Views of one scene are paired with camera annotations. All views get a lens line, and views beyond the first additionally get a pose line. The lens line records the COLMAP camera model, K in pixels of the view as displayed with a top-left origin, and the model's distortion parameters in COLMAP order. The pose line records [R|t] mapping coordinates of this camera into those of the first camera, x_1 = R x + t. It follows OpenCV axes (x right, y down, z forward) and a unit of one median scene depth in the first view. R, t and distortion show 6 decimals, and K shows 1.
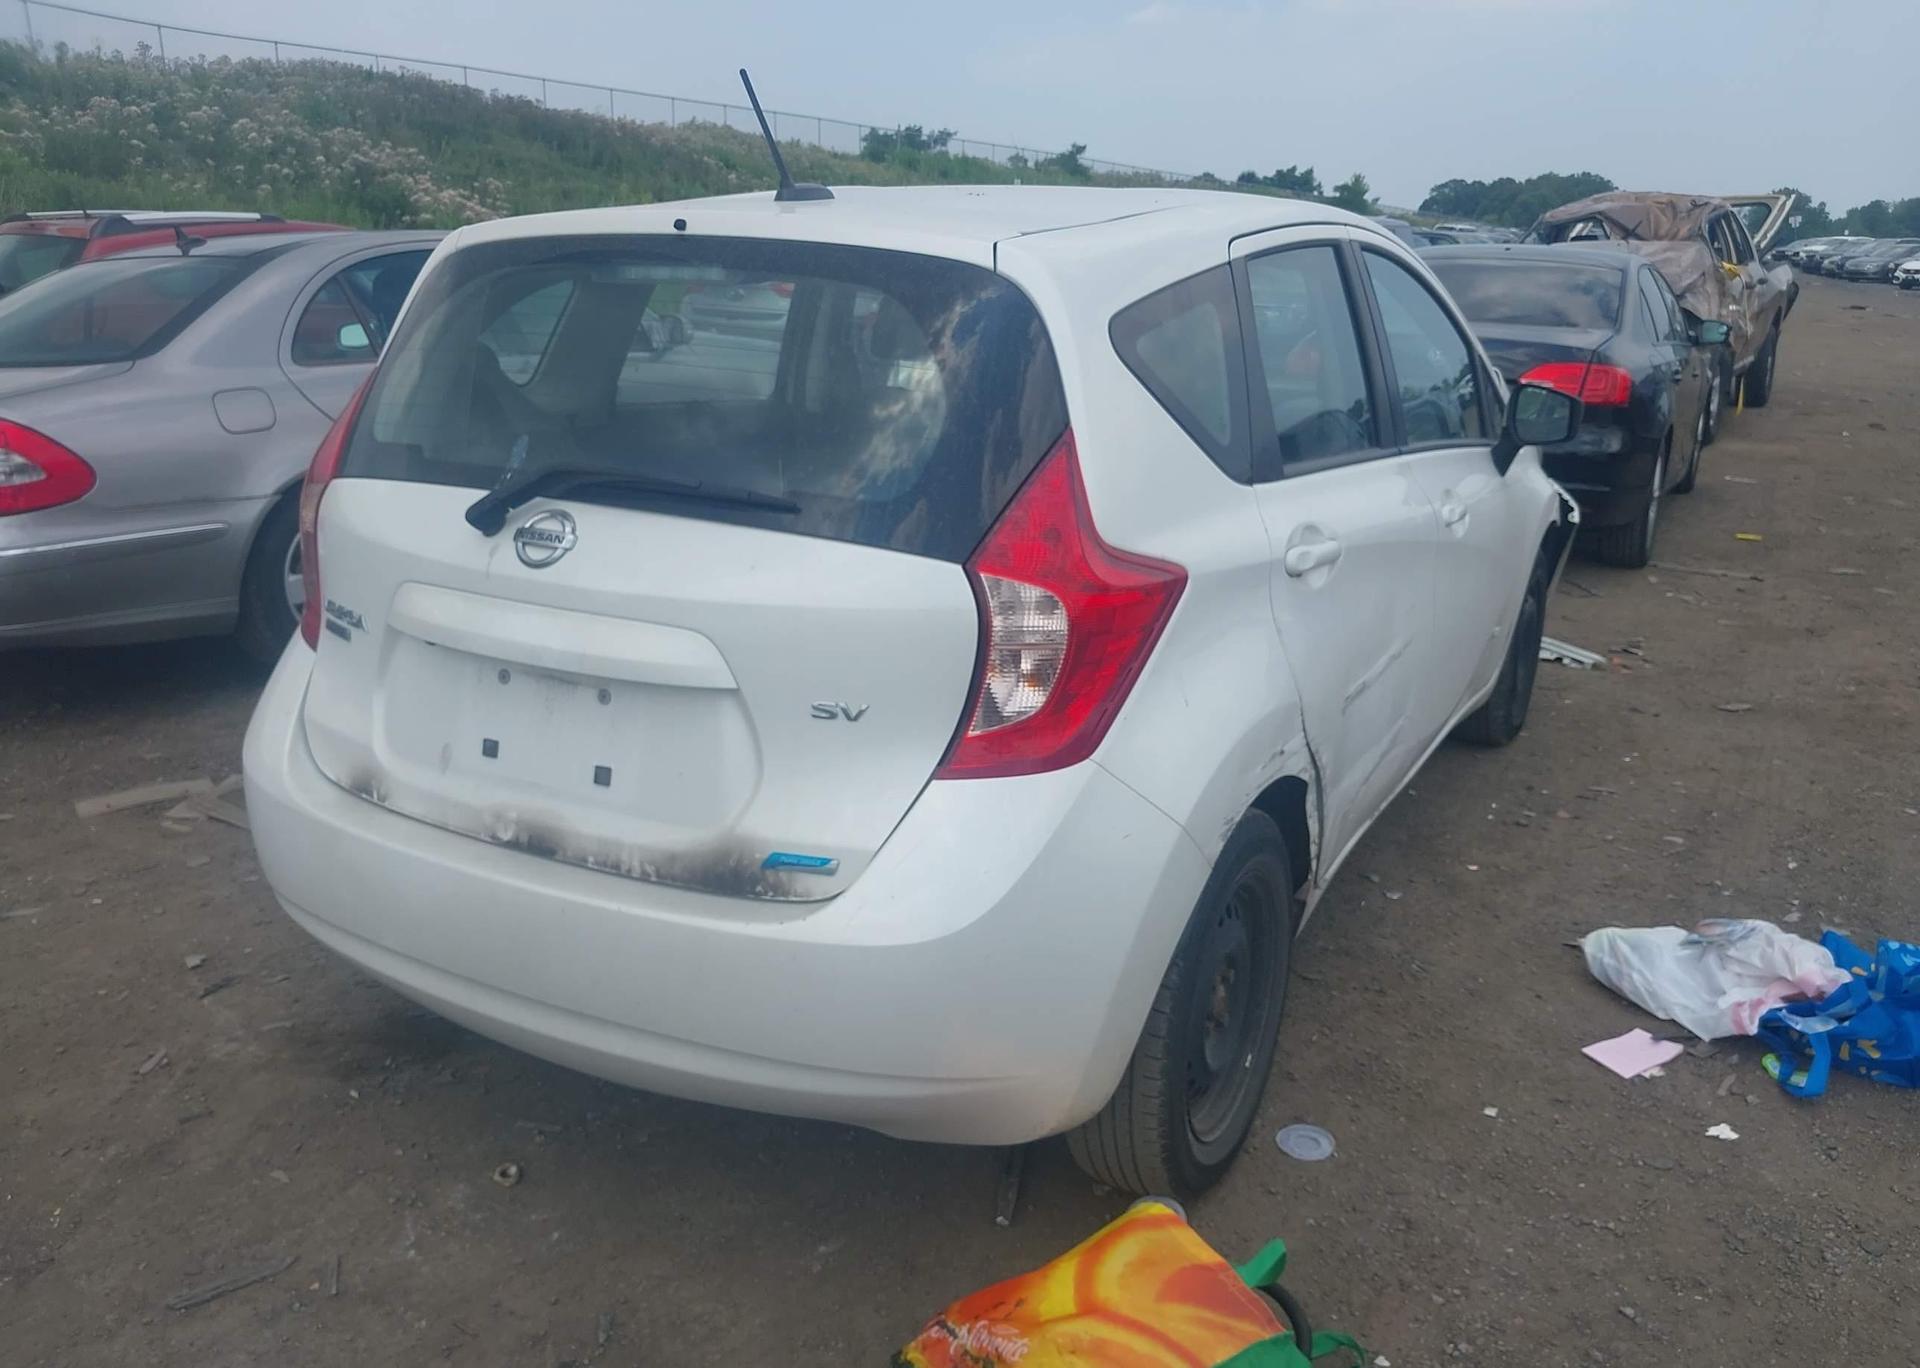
lens RADIAL K [[1589.7, 0, 1017.7], [0, 1589.7, 679.4], [0, 0, 1]] dist [-0.006991, 0.003575]
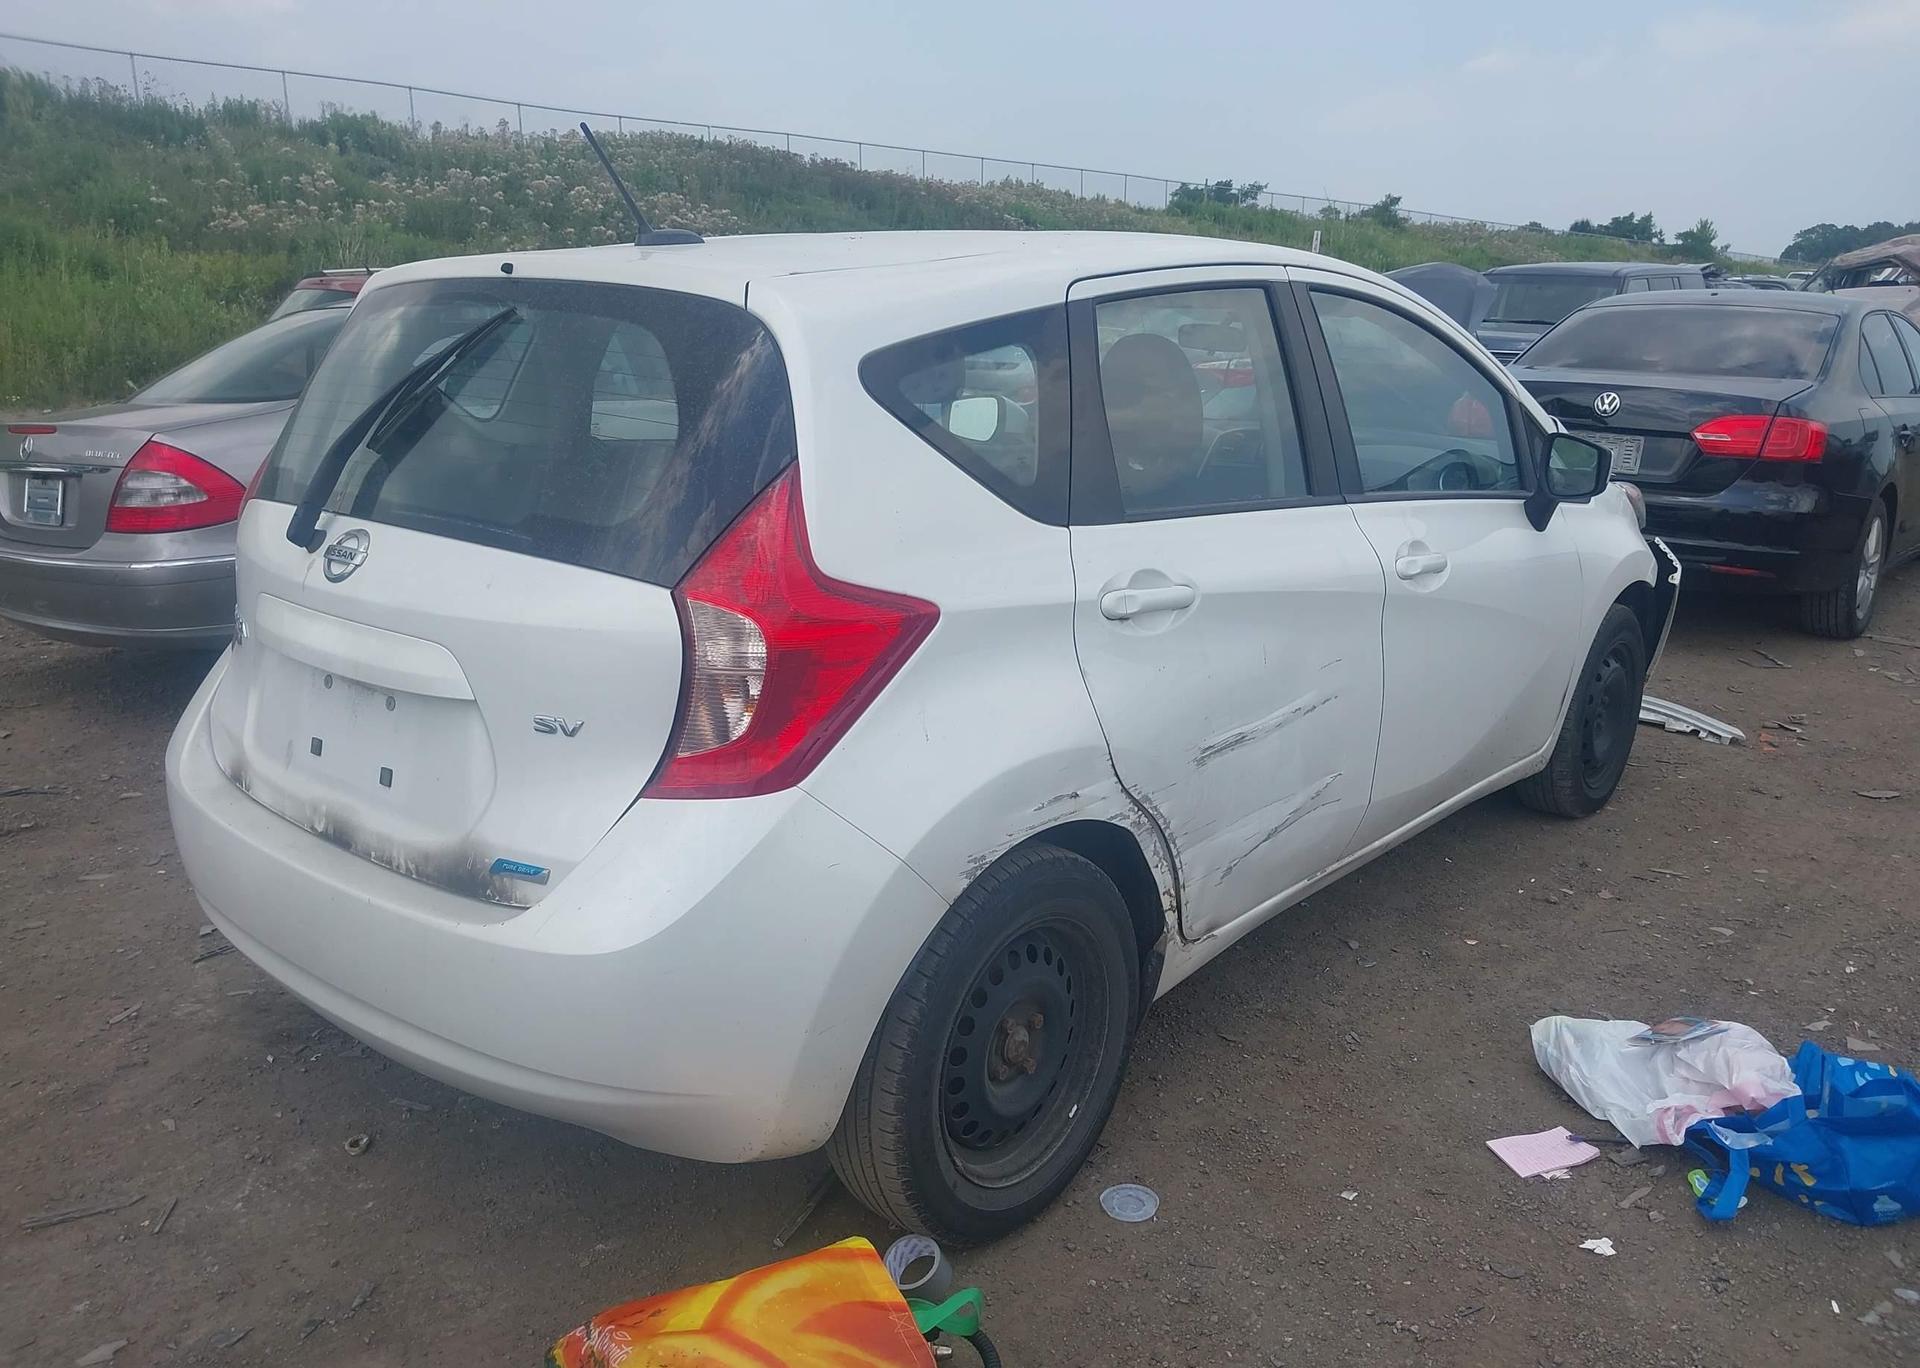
lens RADIAL K [[1571.7, 0, 984.7], [0, 1571.7, 682.7], [0, 0, 1]] dist [0.008593, -0.012345]
pose [[0.976343, 0.045873, -0.211304, 0.240530], [-0.051617, 0.998430, -0.021744, -0.000376], [0.209975, 0.032136, 0.977178, 0.026559]]
